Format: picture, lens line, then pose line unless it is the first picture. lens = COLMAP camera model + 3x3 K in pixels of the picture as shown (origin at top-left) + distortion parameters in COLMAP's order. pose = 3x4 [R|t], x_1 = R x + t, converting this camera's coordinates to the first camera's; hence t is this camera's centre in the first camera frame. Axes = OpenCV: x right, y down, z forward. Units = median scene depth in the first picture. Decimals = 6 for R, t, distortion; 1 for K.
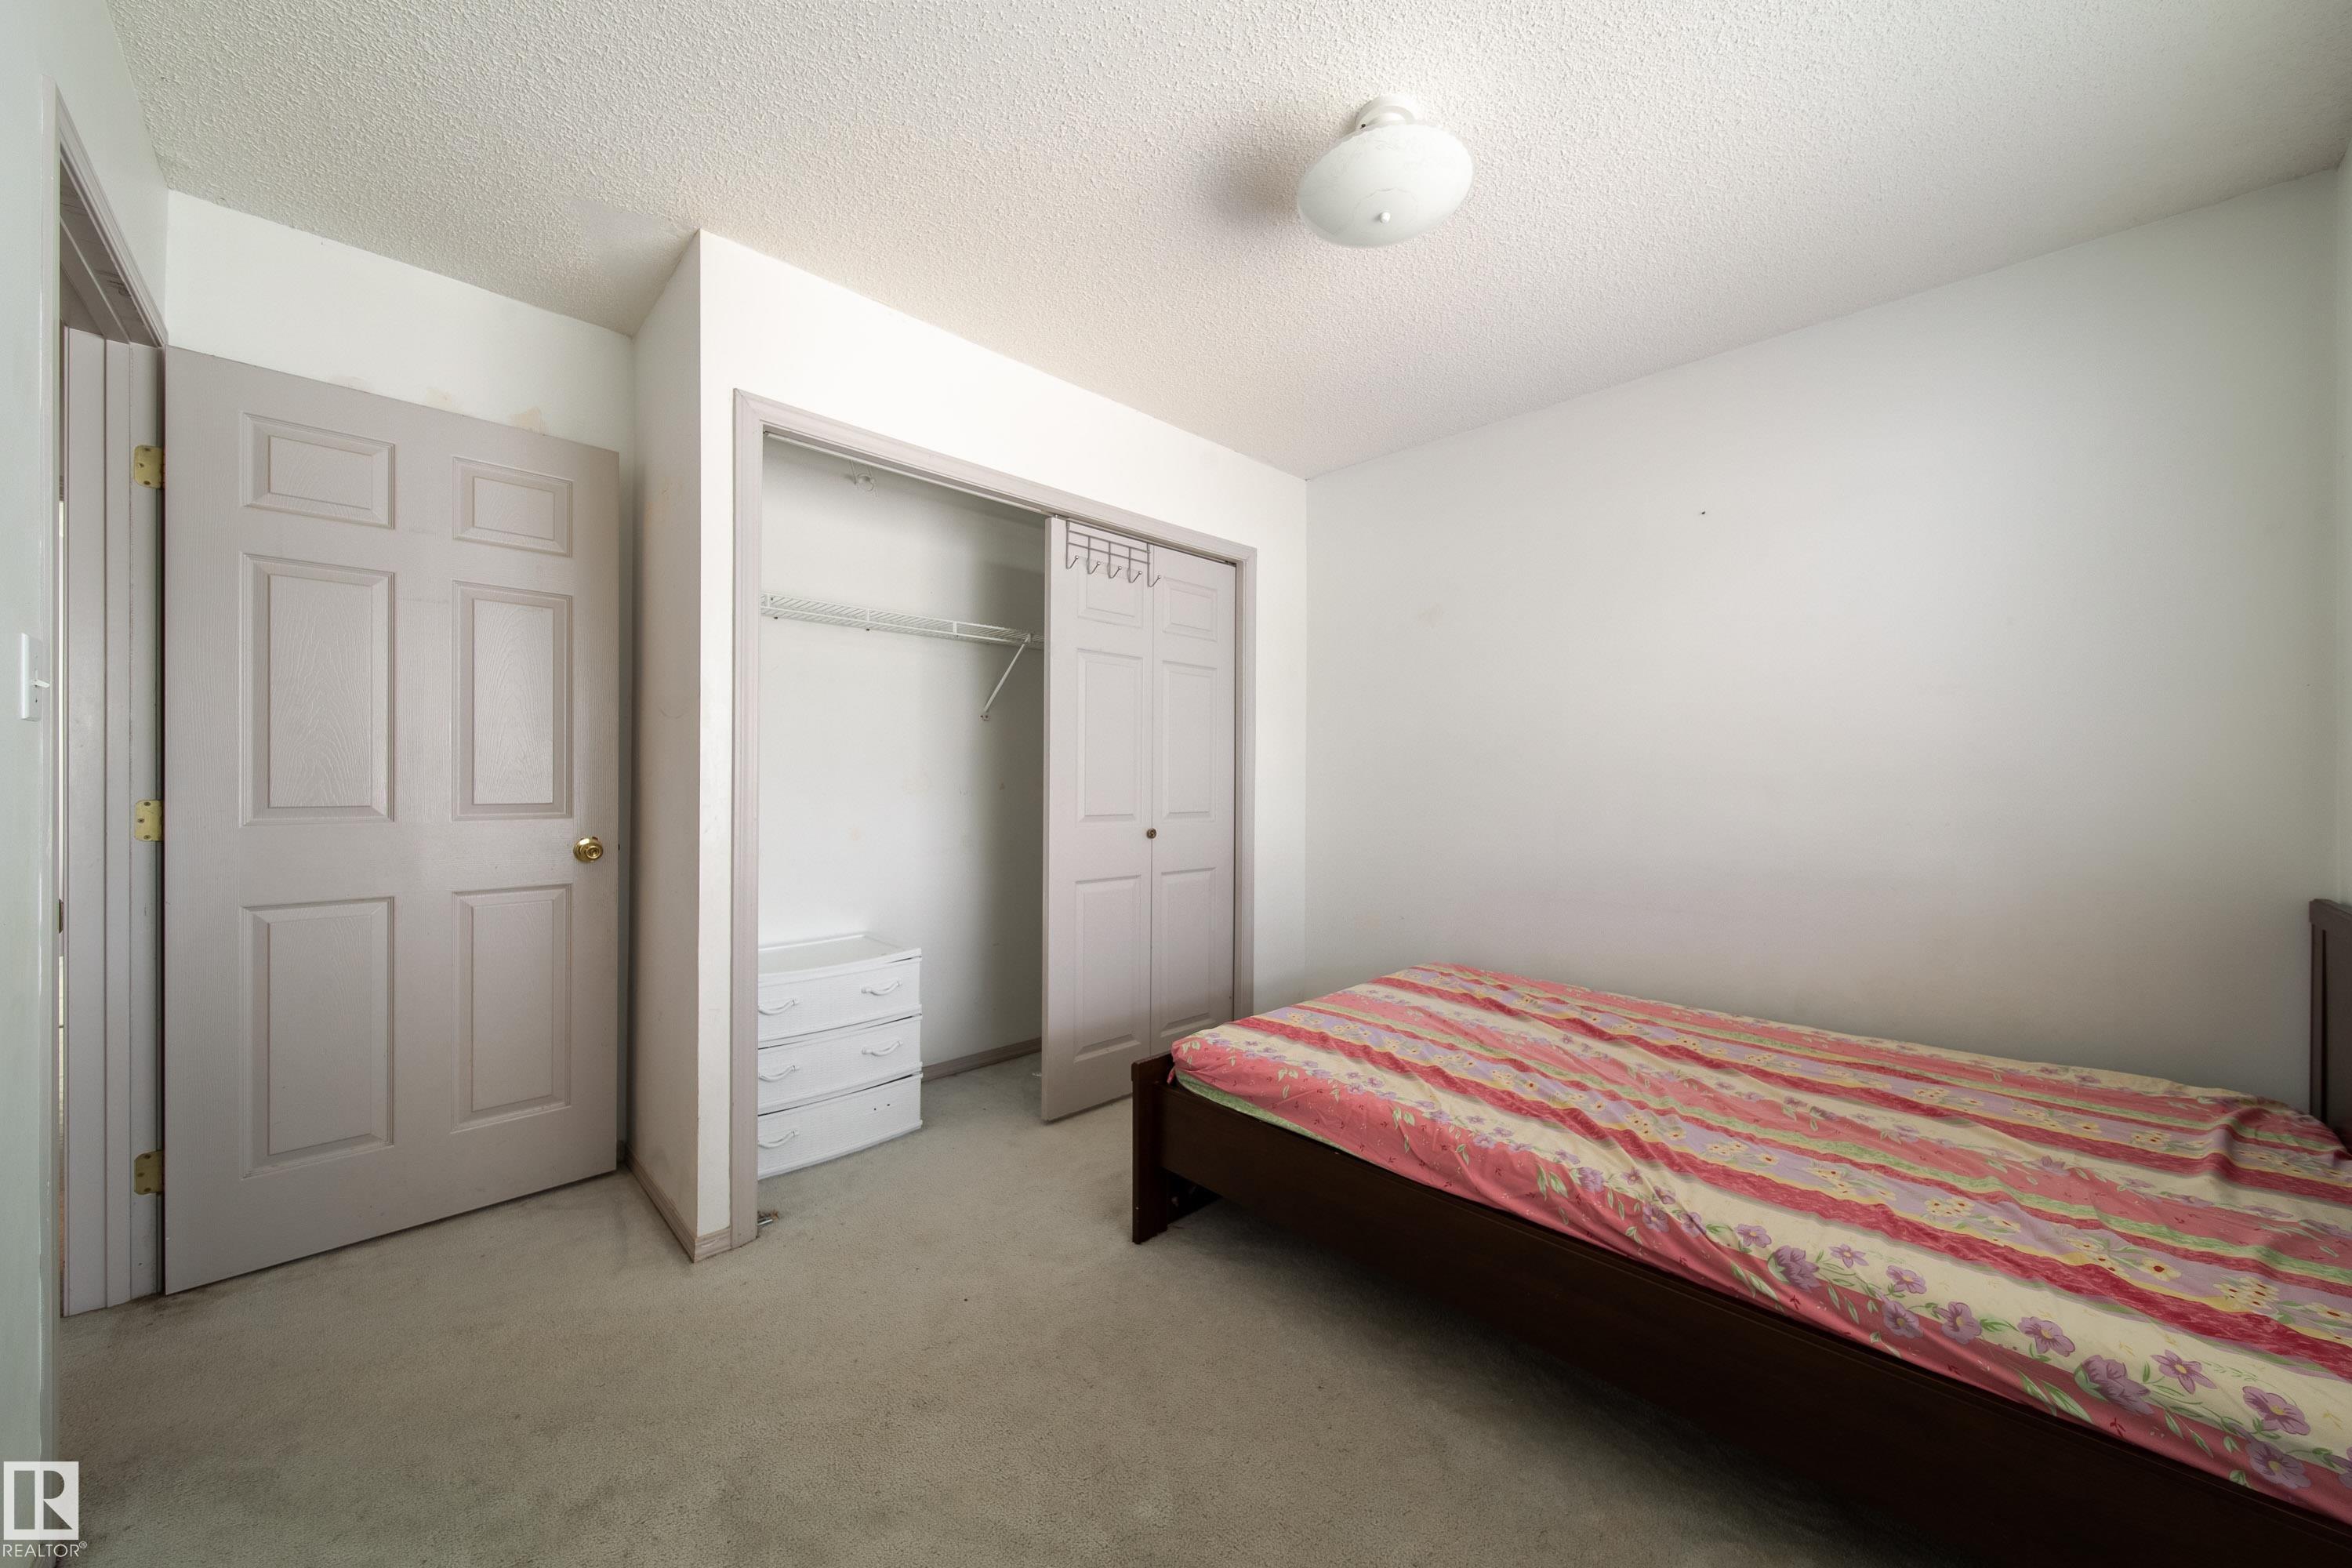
lens RADIAL K [[840.1, 0, 1179.1], [0, 840.1, 780.5], [0, 0, 1]] dist [0.005644, -0.002699]
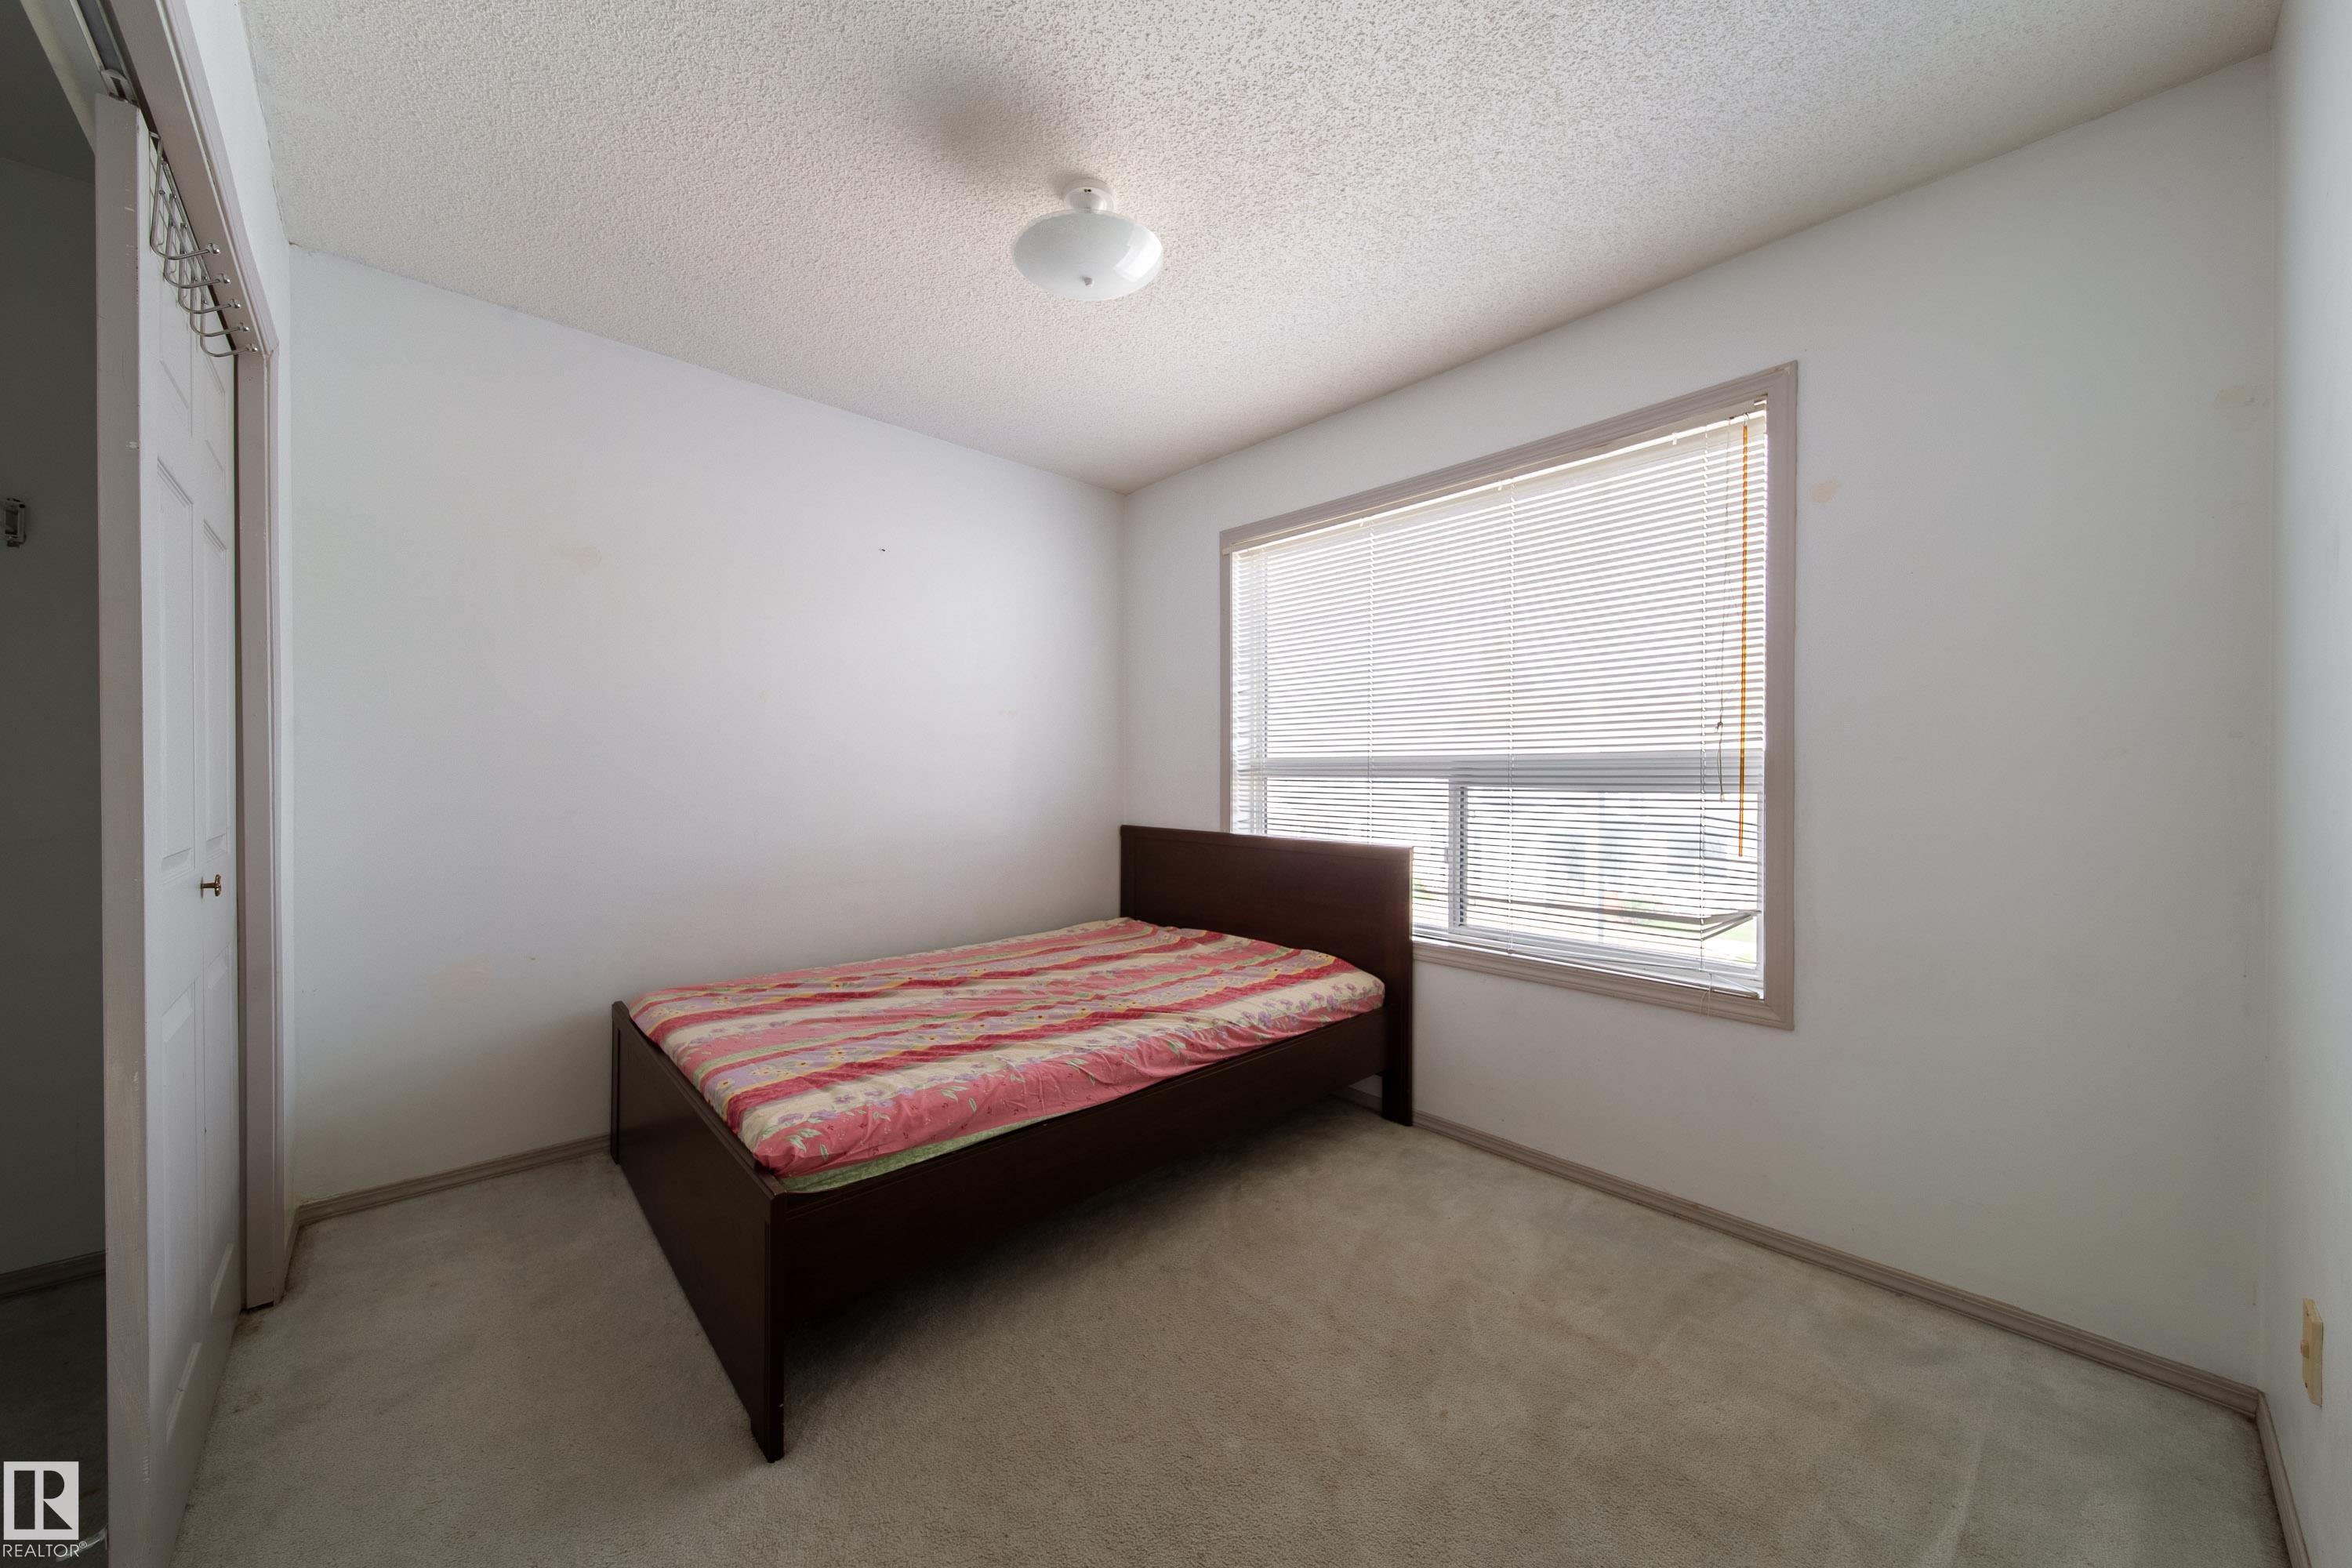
lens RADIAL K [[840.1, 0, 1179.1], [0, 840.1, 780.5], [0, 0, 1]] dist [0.005644, -0.002699]
pose [[0.029085, -0.014547, 0.999471, -0.764881], [-0.003690, 0.999886, 0.014660, -0.007336], [-0.999570, -0.004114, 0.029028, 0.709764]]
